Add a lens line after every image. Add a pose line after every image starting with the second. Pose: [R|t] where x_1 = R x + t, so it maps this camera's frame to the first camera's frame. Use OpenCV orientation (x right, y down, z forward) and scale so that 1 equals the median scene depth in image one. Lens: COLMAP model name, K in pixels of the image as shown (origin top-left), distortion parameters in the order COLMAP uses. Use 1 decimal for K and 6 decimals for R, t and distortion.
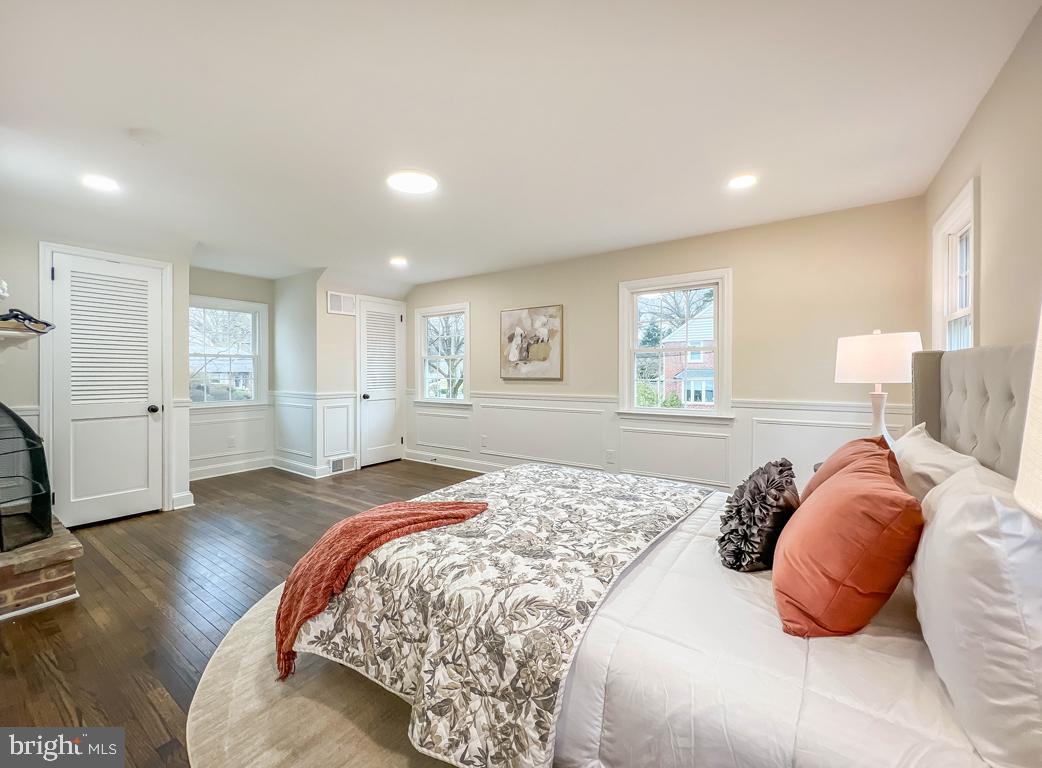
lens RADIAL K [[426.1, 0, 518.5], [0, 426.1, 379.7], [0, 0, 1]] dist [0.000198, -0.000038]
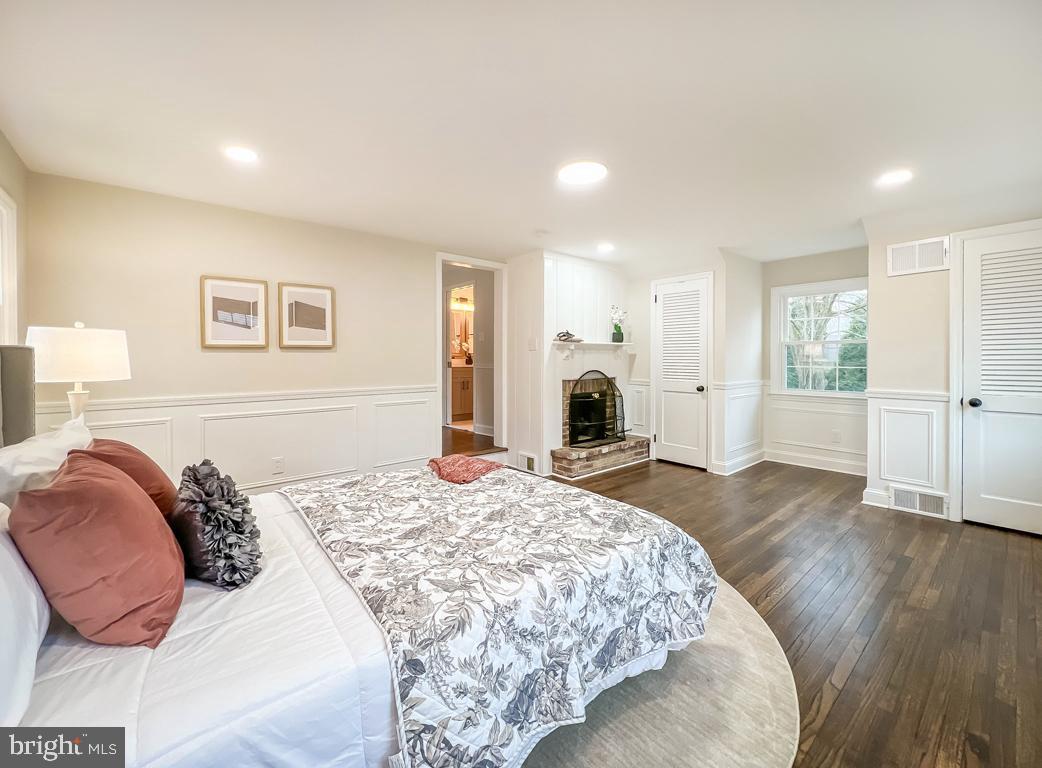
lens RADIAL K [[426.1, 0, 518.5], [0, 426.1, 379.7], [0, 0, 1]] dist [0.000198, -0.000038]
pose [[-0.254105, 0.046258, -0.966070, 0.505119], [-0.018134, 0.998452, 0.052578, -0.015256], [0.967007, 0.030879, -0.252872, 0.774924]]
